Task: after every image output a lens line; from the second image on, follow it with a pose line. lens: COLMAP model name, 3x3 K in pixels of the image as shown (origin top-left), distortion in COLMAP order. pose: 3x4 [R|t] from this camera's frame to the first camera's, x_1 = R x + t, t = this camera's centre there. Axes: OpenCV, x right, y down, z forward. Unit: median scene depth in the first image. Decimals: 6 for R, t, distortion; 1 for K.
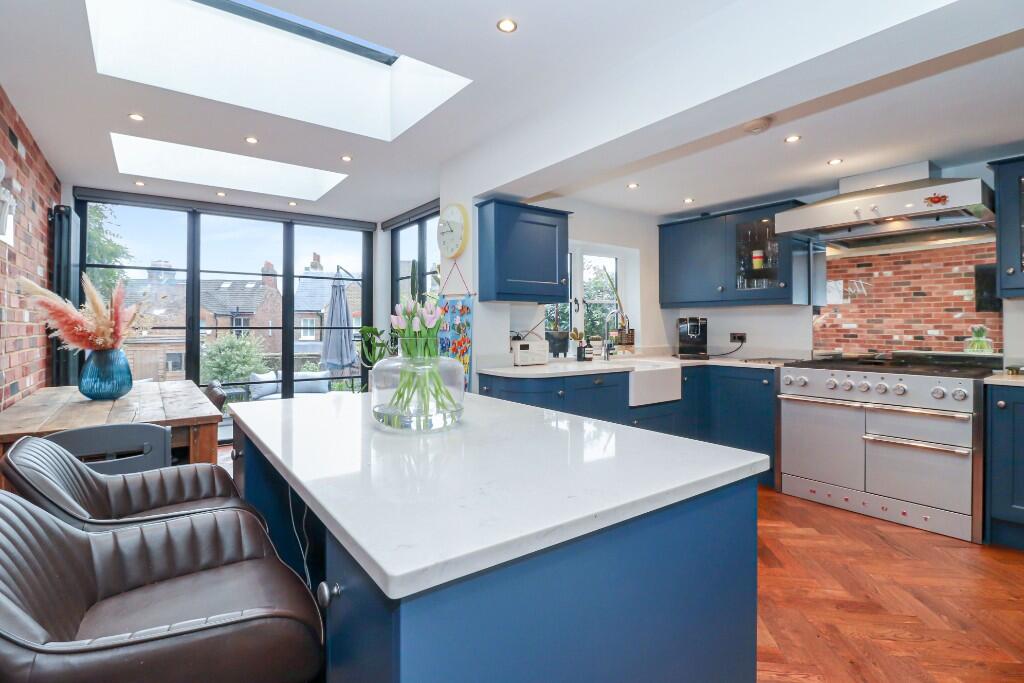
lens RADIAL K [[485.9, 0, 507.9], [0, 485.9, 328.5], [0, 0, 1]] dist [0.002326, -0.012228]
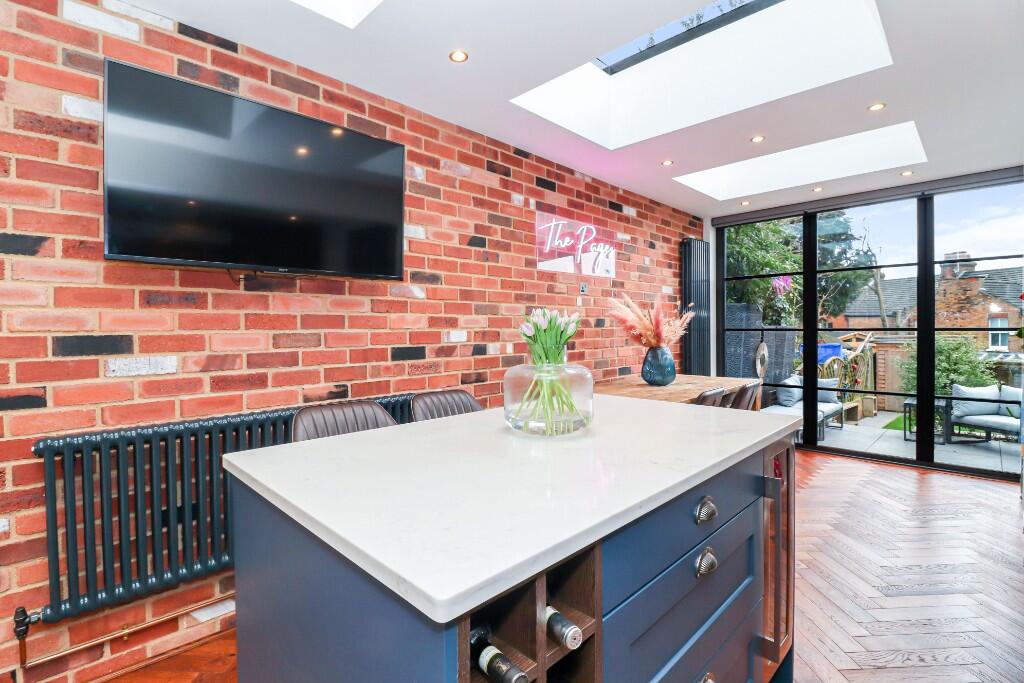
lens RADIAL K [[485.9, 0, 507.9], [0, 485.9, 328.5], [0, 0, 1]] dist [0.002326, -0.012228]
pose [[0.147752, -0.005383, -0.989010, 0.315706], [0.005906, 0.999972, -0.004560, -0.002220], [0.989007, -0.005168, 0.147779, 0.302208]]
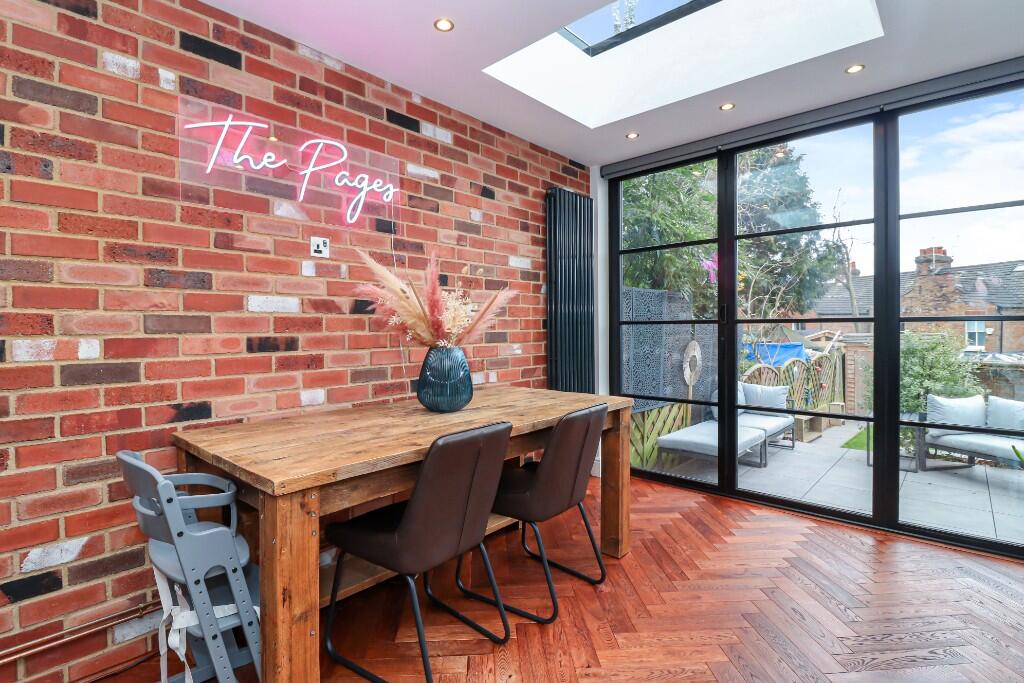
lens RADIAL K [[497.1, 0, 512.5], [0, 497.1, 329.1], [0, 0, 1]] dist [0.001572, -0.011945]
pose [[0.192601, -0.004486, -0.981267, -0.016273], [0.006124, 0.999976, -0.003370, 0.014450], [0.981258, -0.005360, 0.192623, 0.717804]]
